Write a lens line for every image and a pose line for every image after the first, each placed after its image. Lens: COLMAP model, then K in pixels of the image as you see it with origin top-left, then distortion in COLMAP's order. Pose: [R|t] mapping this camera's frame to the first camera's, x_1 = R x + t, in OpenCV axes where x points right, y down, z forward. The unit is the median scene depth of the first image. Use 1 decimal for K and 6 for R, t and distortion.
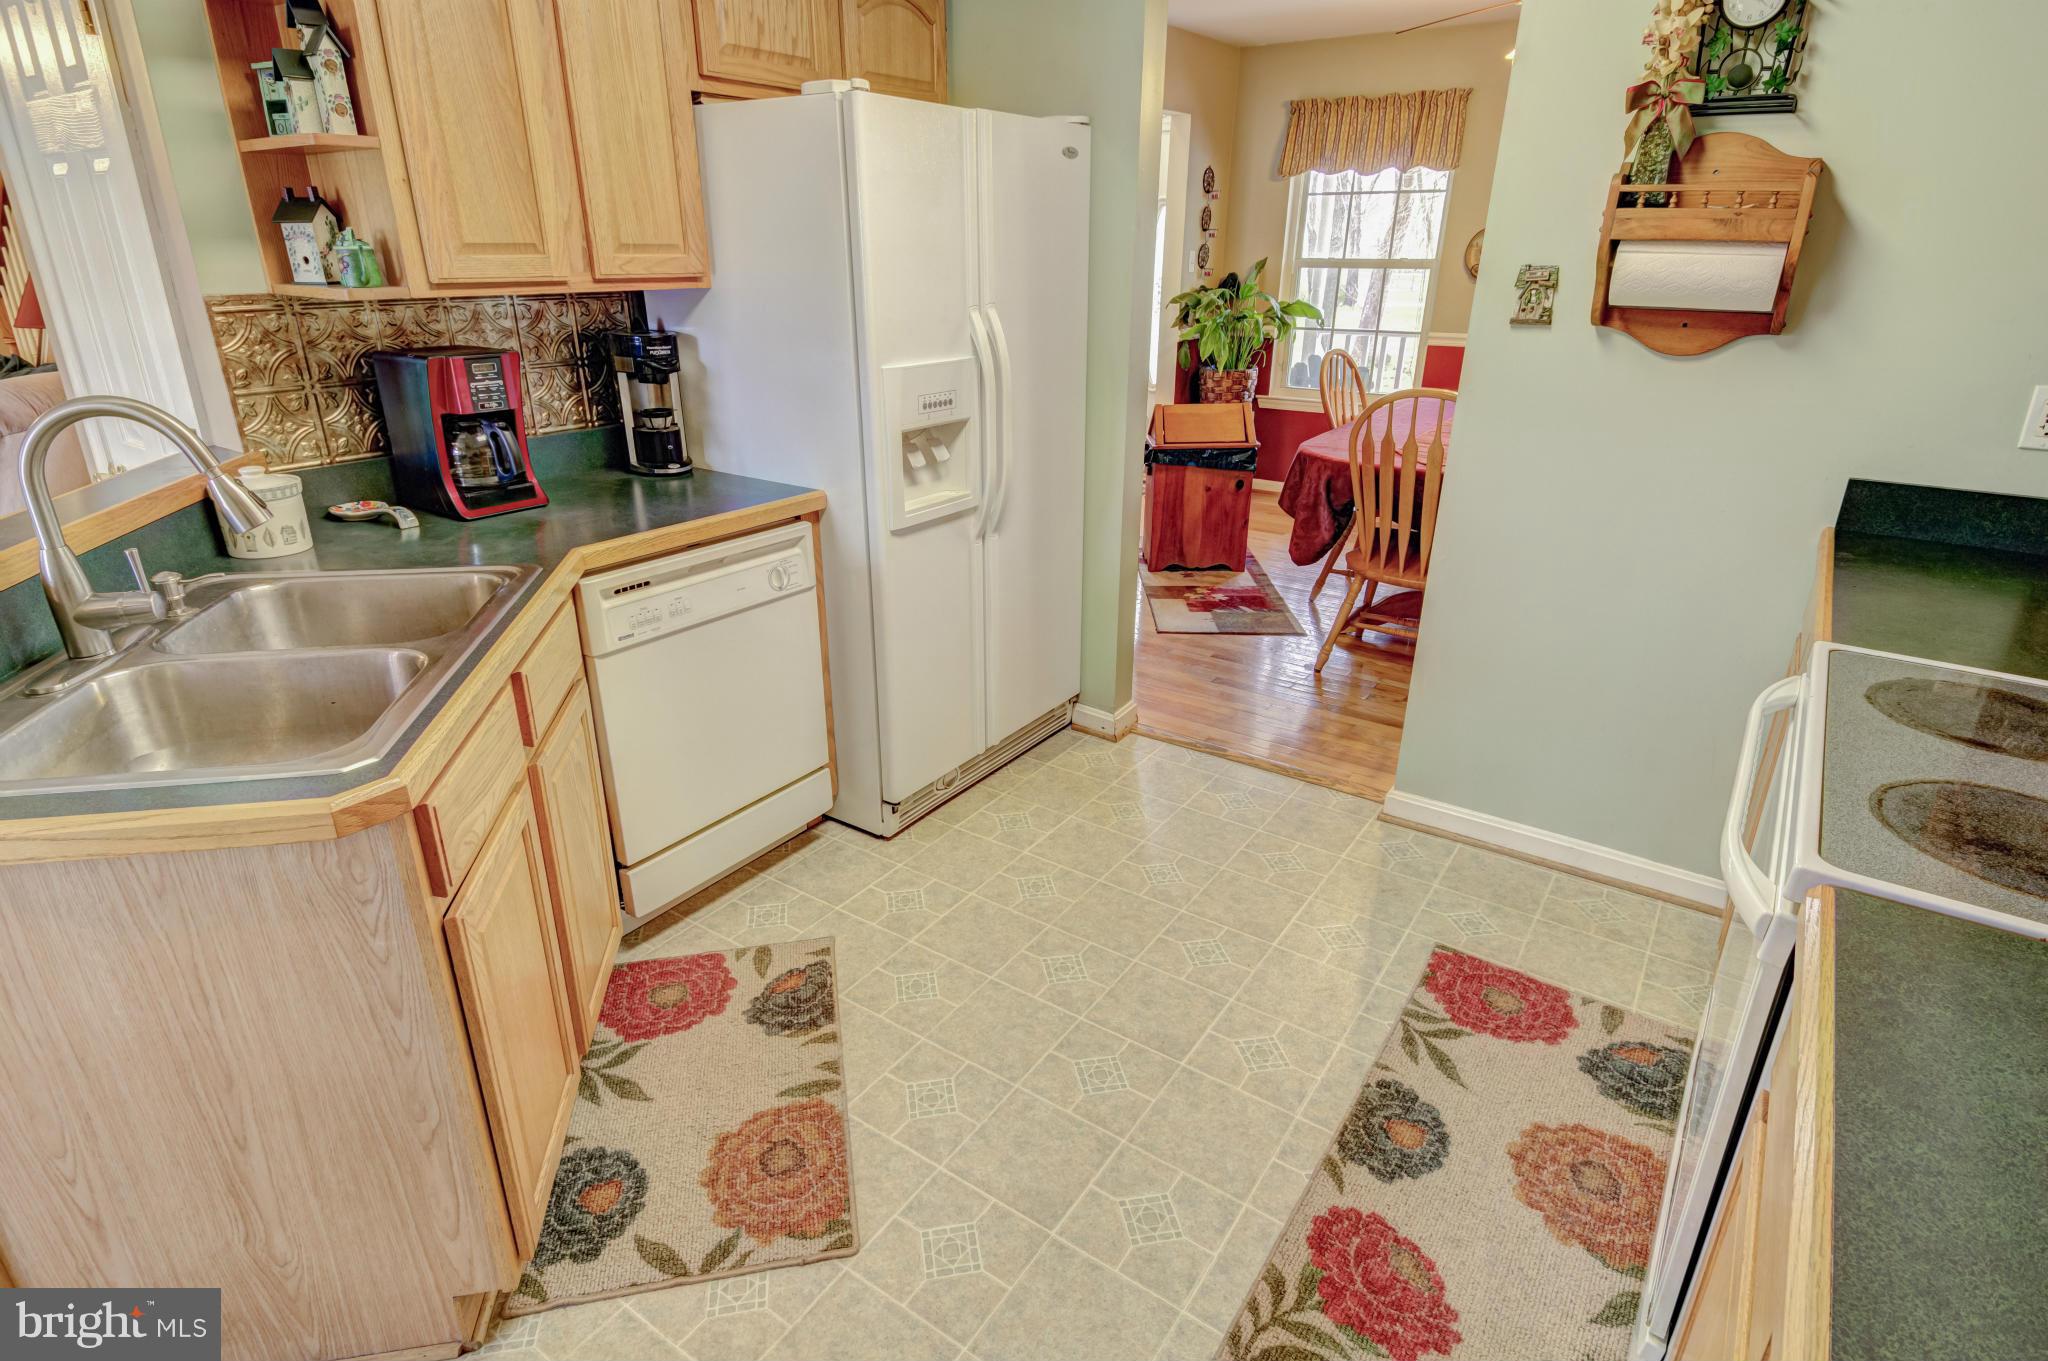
lens RADIAL K [[1077.4, 0, 1016.0], [0, 1077.4, 689.0], [0, 0, 1]] dist [0.072256, -0.063614]
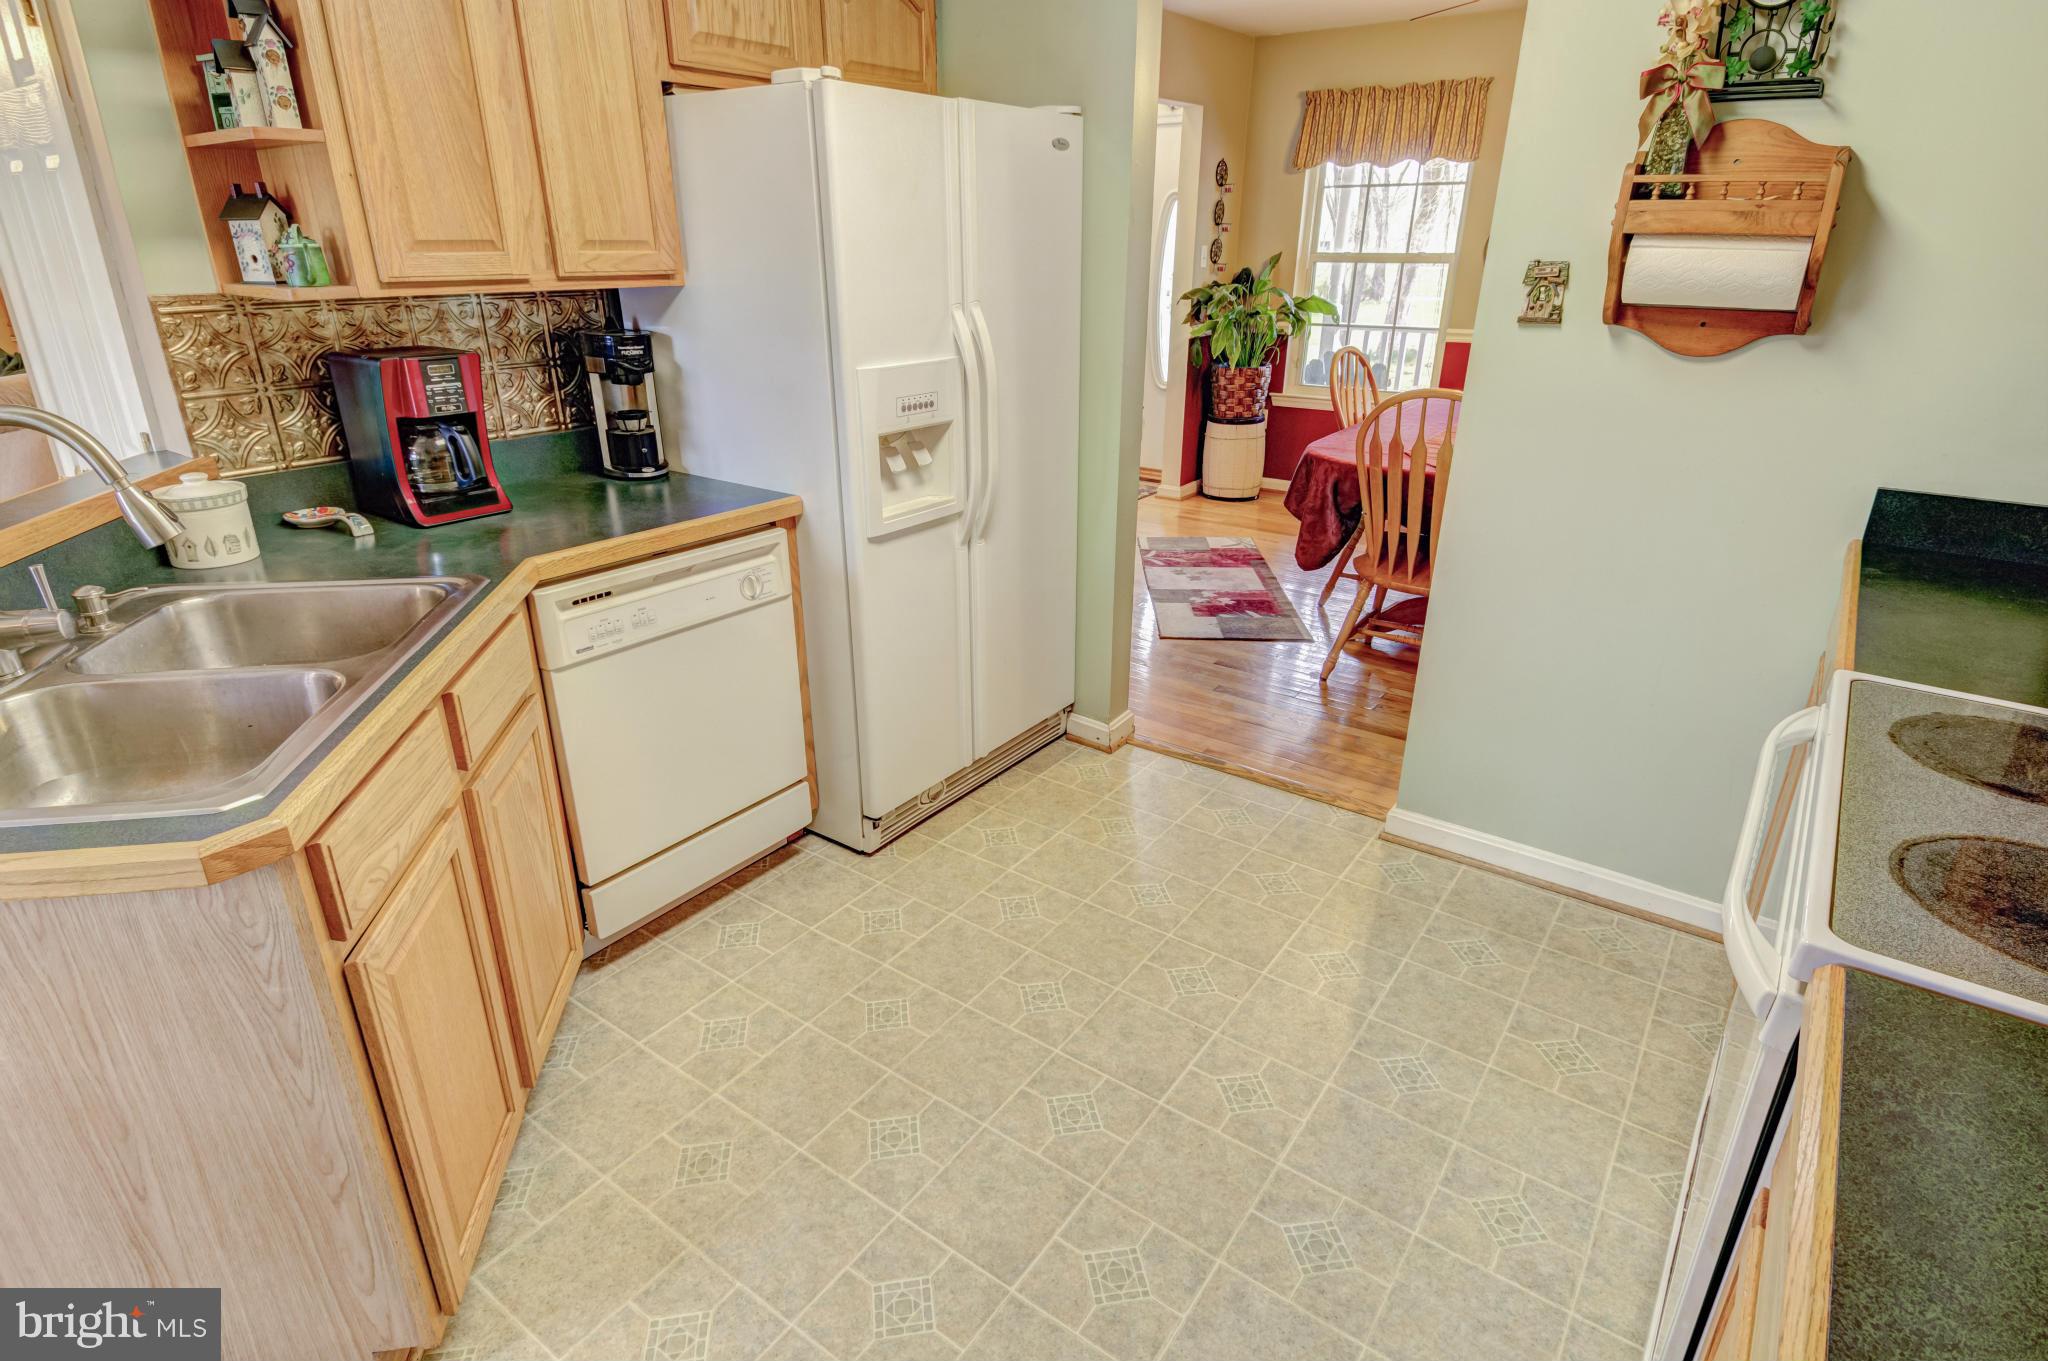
lens RADIAL K [[1075.1, 0, 1016.7], [0, 1075.1, 688.5], [0, 0, 1]] dist [0.068148, -0.059317]
pose [[0.999754, 0.006144, -0.021293, 0.037756], [-0.006048, 0.999971, 0.004609, -0.017580], [0.021321, -0.004479, 0.999763, 0.041872]]
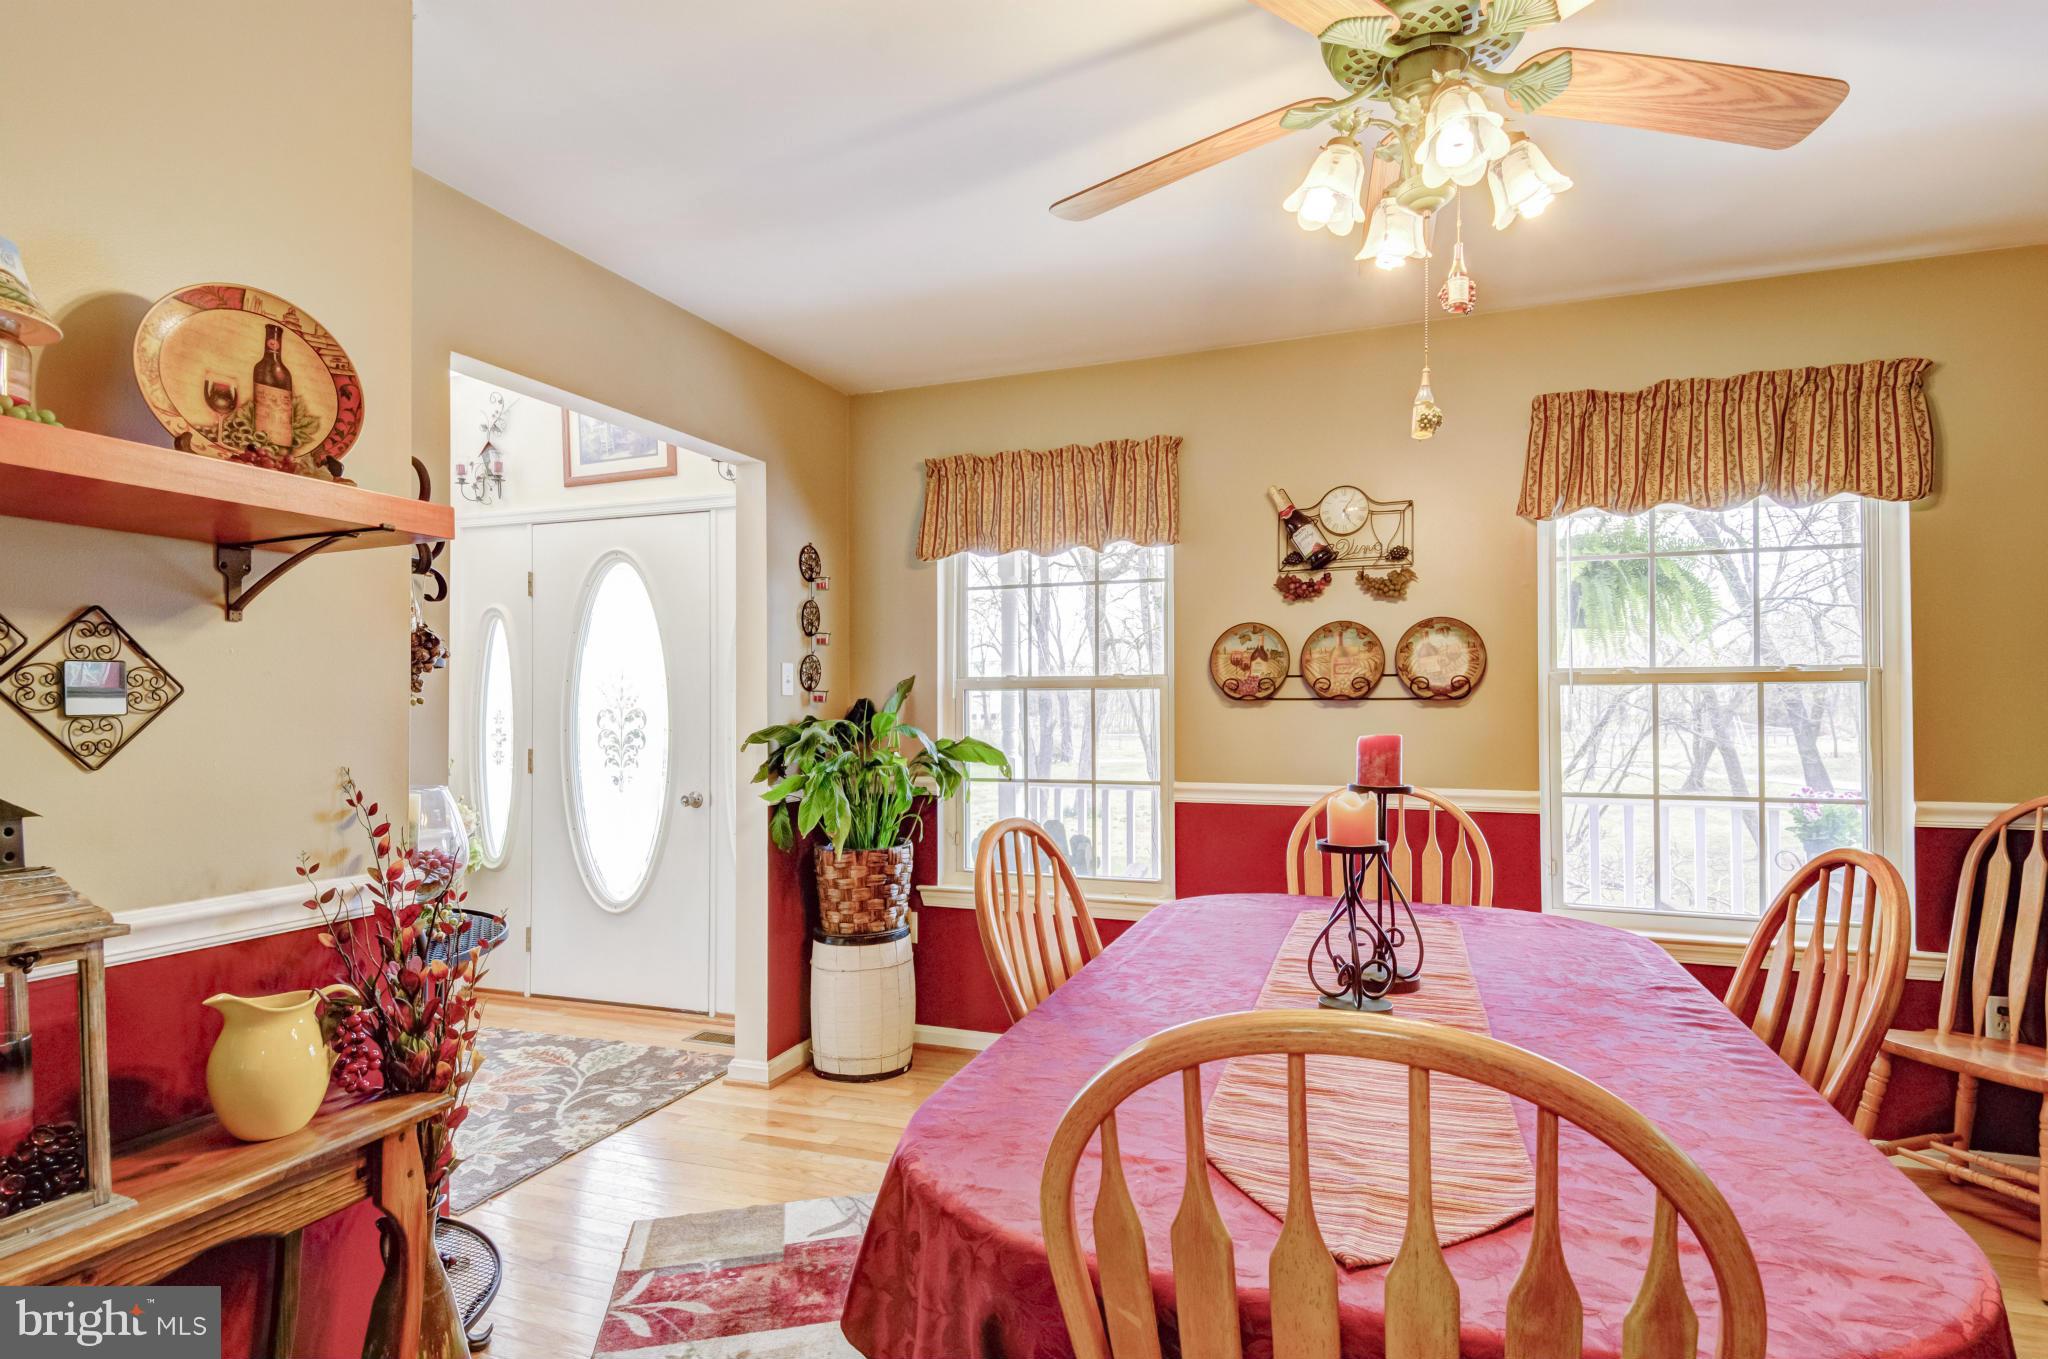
lens RADIAL K [[1077.4, 0, 1016.0], [0, 1077.4, 688.0], [0, 0, 1]] dist [0.072256, -0.063614]
pose [[0.972919, -0.004964, 0.231094, 0.341058], [0.096697, 0.916825, -0.387404, -0.334256], [-0.209950, 0.399259, 0.892476, 1.025987]]
